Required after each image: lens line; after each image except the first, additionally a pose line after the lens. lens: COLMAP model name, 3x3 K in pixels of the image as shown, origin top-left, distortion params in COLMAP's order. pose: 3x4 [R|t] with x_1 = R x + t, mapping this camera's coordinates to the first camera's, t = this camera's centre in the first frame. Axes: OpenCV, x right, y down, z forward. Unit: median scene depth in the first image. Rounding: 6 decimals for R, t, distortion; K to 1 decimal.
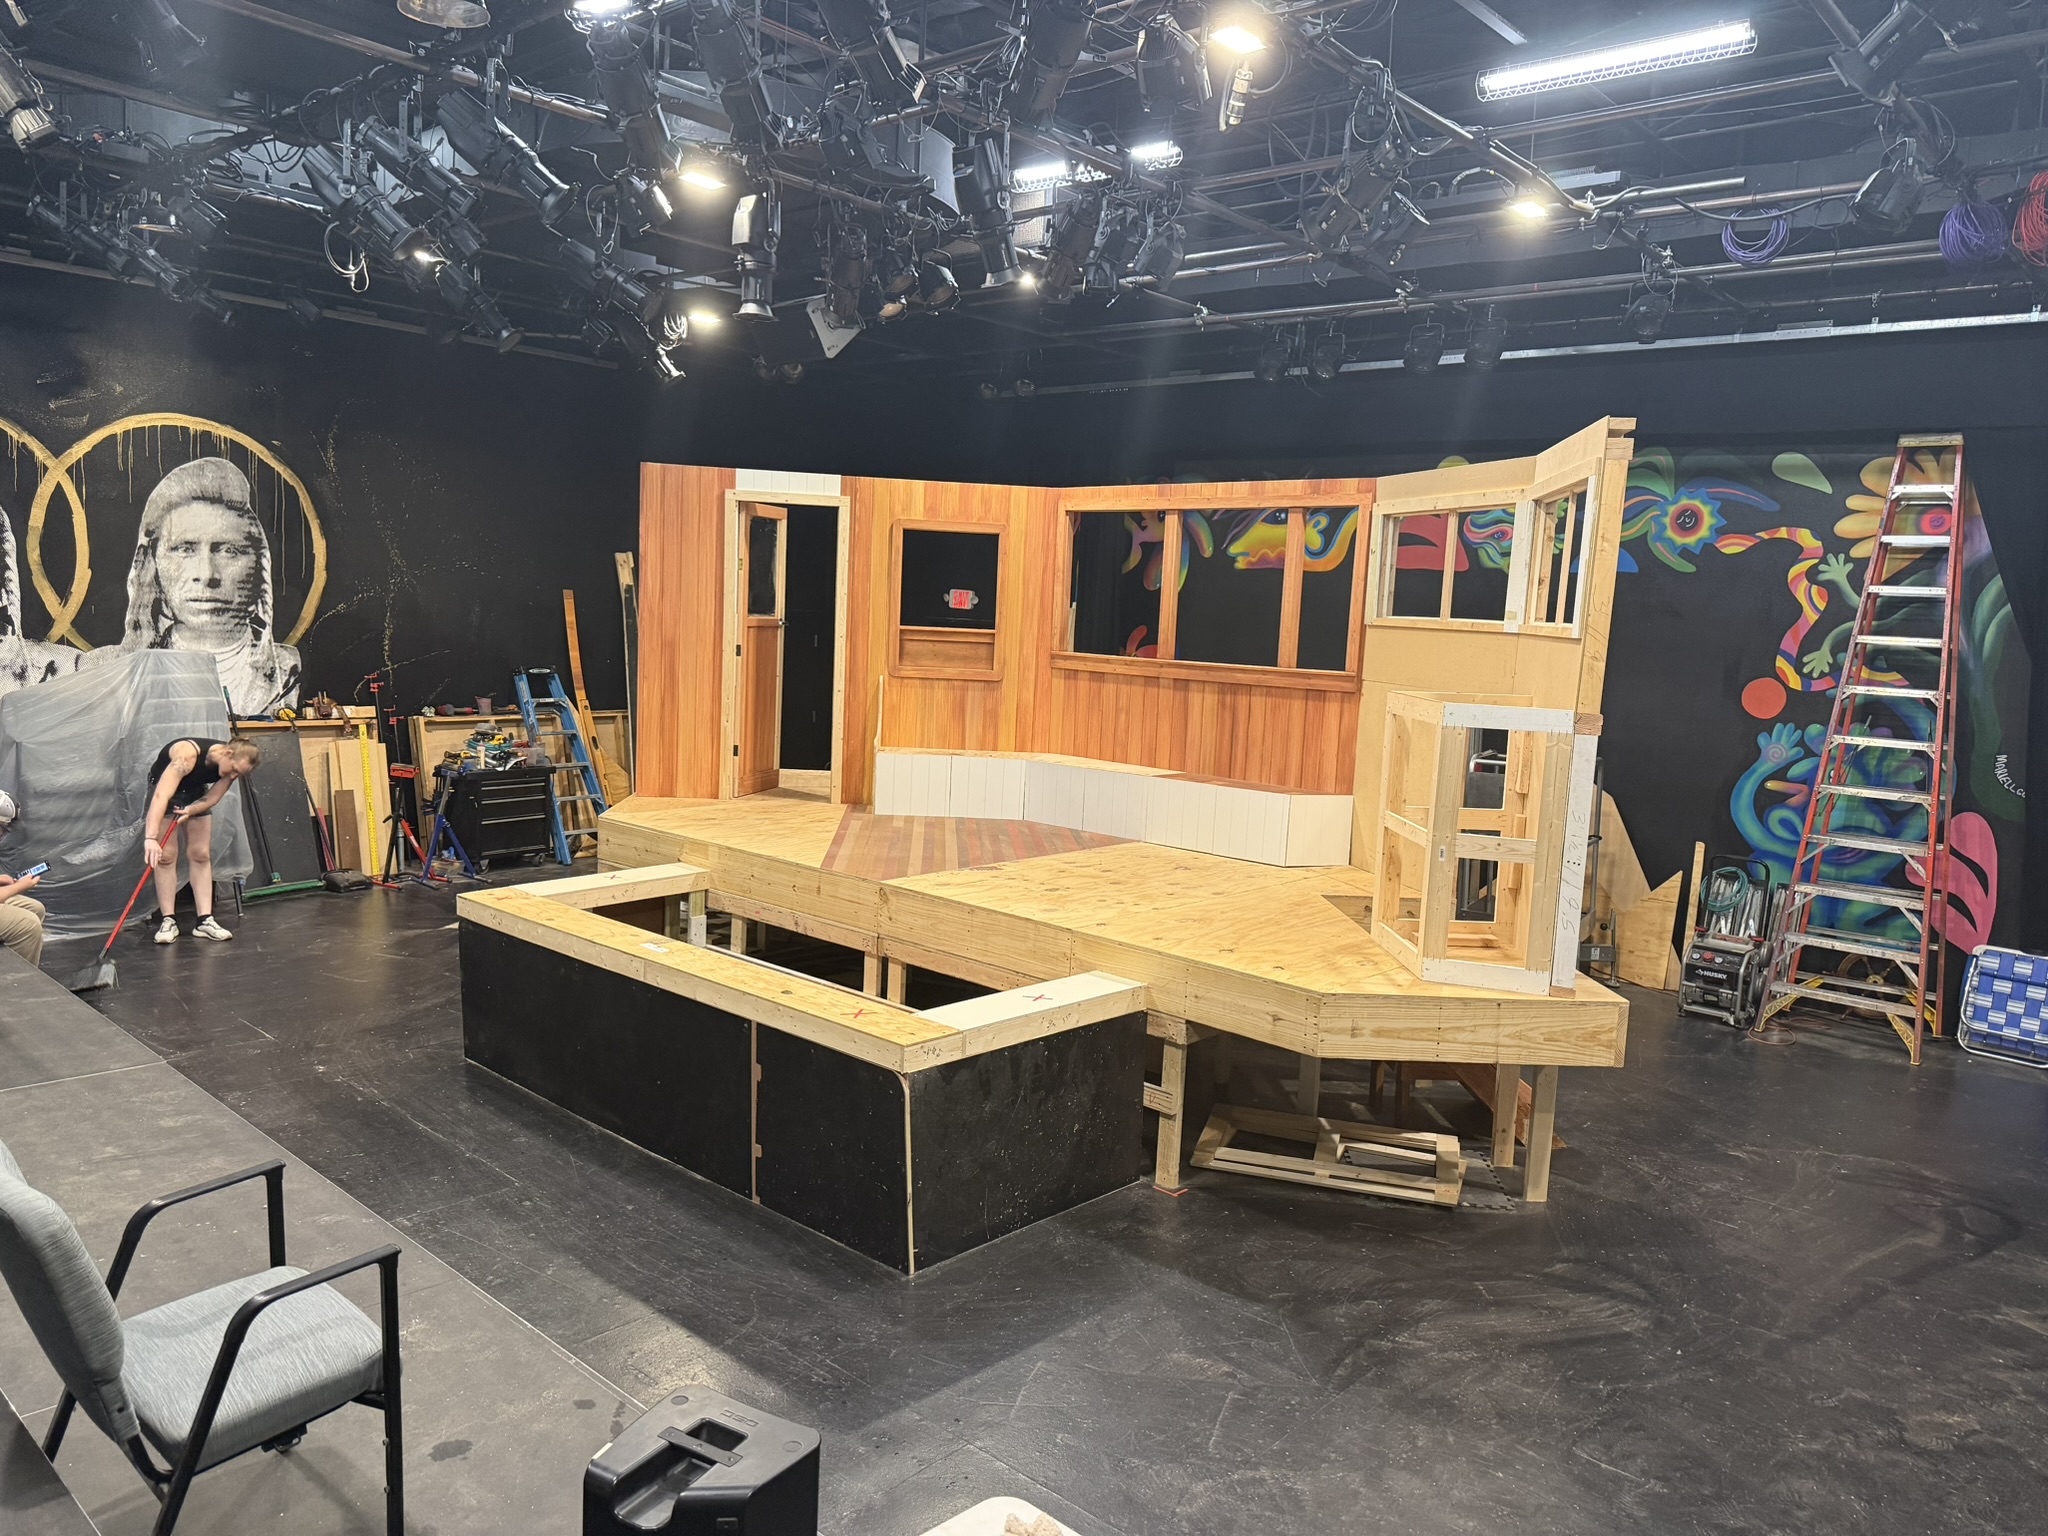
lens RADIAL K [[1455.5, 0, 1027.4], [0, 1455.5, 776.1], [0, 0, 1]] dist [0.019066, -0.023066]
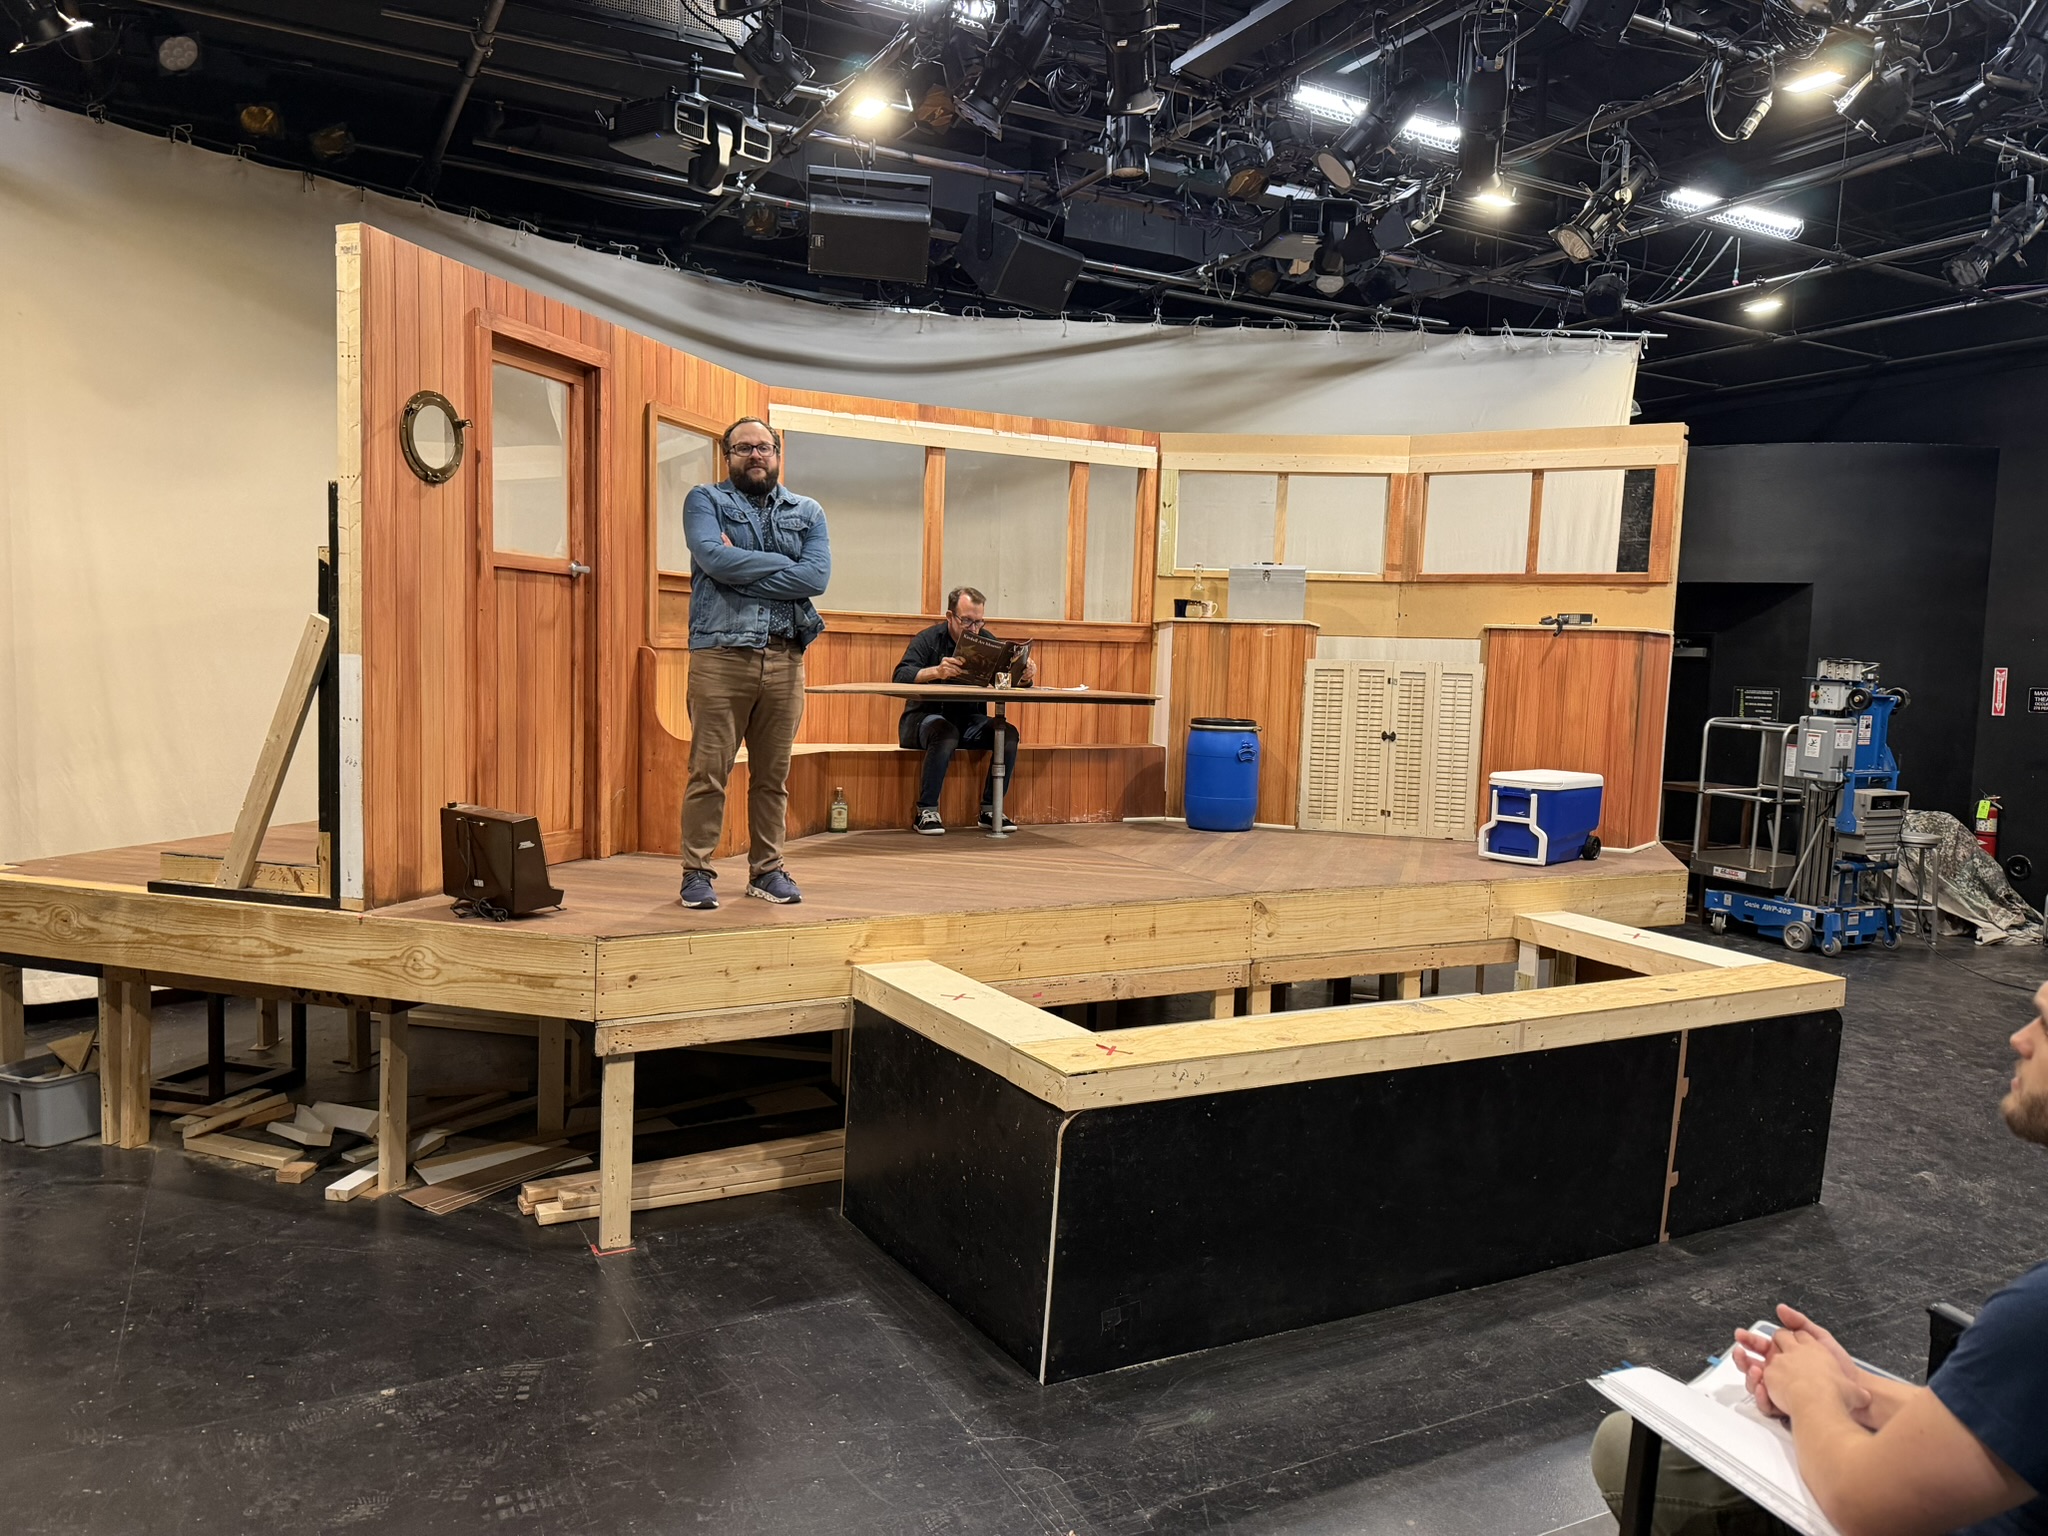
lens RADIAL K [[1455.5, 0, 1024.5], [0, 1455.5, 762.0], [0, 0, 1]] dist [0.019066, -0.023066]
pose [[0.353578, -0.109750, 0.928944, -0.858215], [0.092451, 0.992331, 0.082050, -0.074339], [-0.930825, 0.056871, 0.361013, 0.805627]]
